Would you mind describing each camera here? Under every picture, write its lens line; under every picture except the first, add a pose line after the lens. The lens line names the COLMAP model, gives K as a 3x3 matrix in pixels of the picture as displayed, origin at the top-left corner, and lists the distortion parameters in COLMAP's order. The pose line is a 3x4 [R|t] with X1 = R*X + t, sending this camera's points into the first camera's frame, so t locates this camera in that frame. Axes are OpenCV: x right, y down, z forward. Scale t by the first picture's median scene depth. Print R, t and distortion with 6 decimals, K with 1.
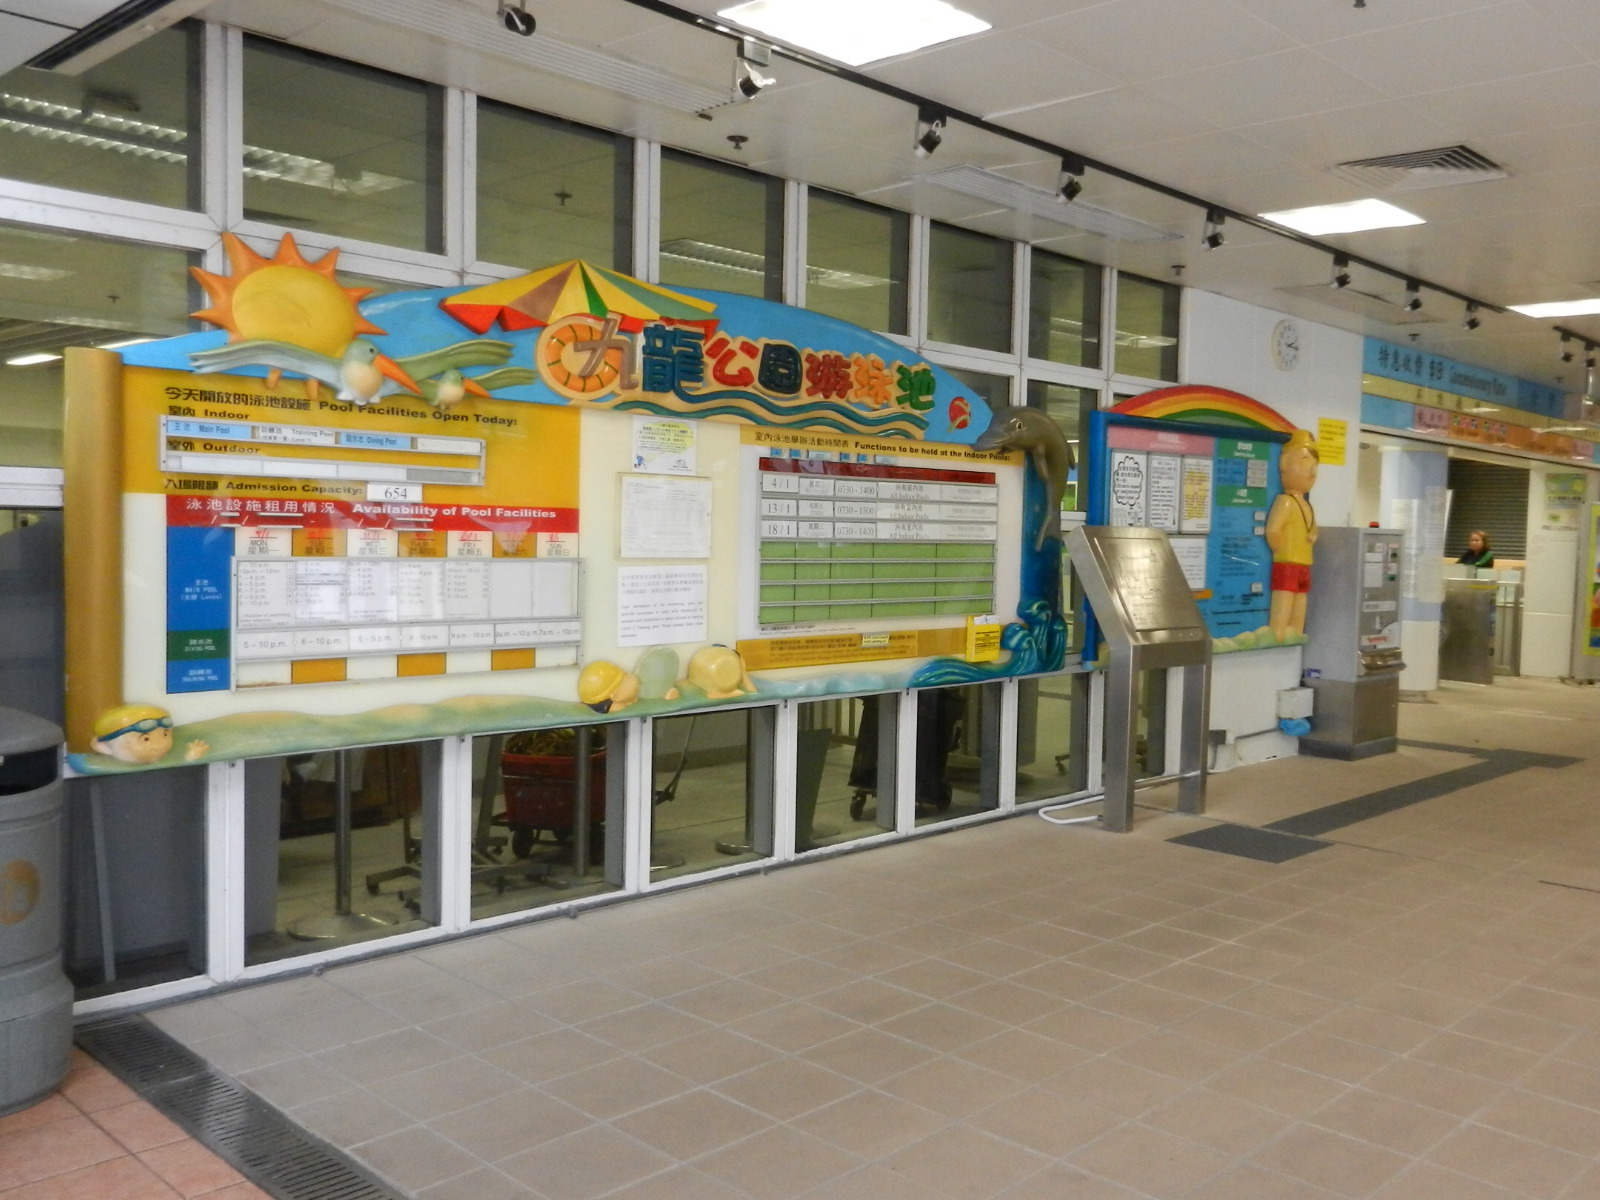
lens RADIAL K [[1560.2, 0, 801.6], [0, 1560.2, 604.1], [0, 0, 1]] dist [-0.006827, 0.000000]
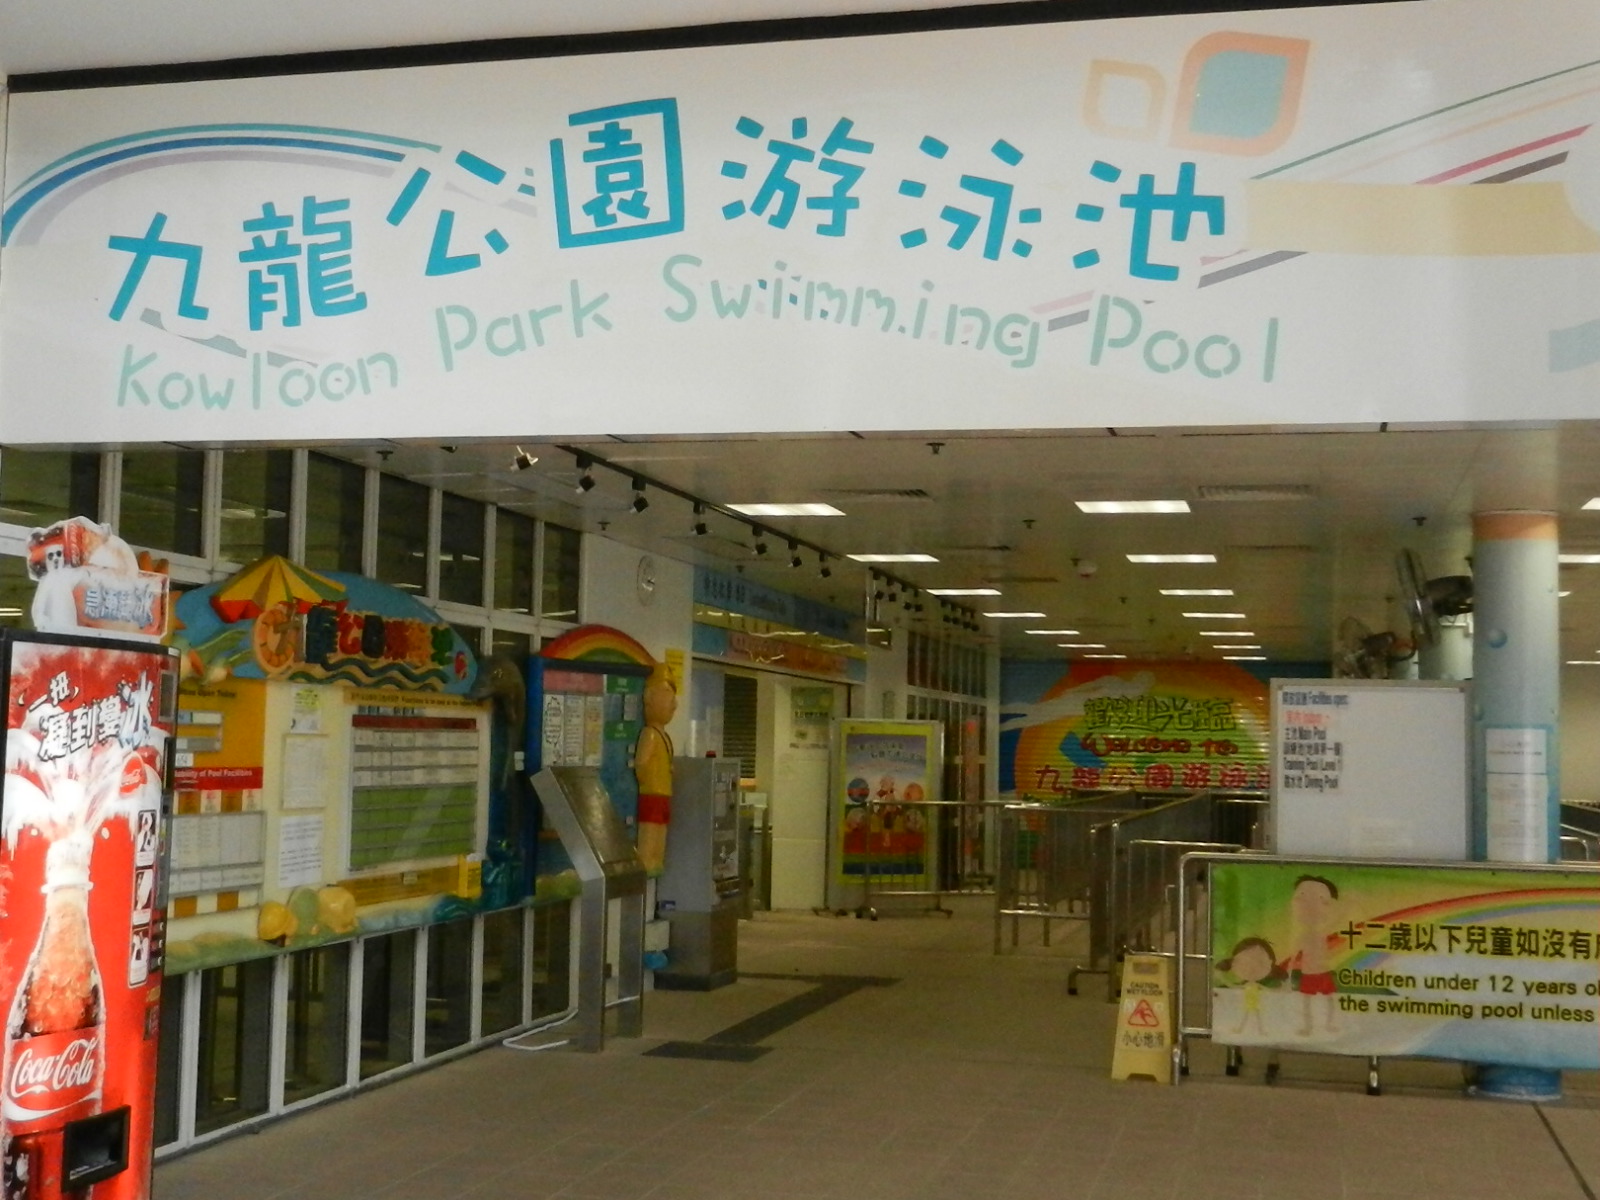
lens RADIAL K [[1949.7, 0, 799.9], [0, 1949.7, 600.0], [0, 0, 1]] dist [-0.015584, 0.000000]
pose [[0.895391, 0.021931, 0.444740, -0.305171], [0.033488, 0.992641, -0.116370, -0.002397], [-0.444019, 0.119090, 0.888068, -0.327199]]
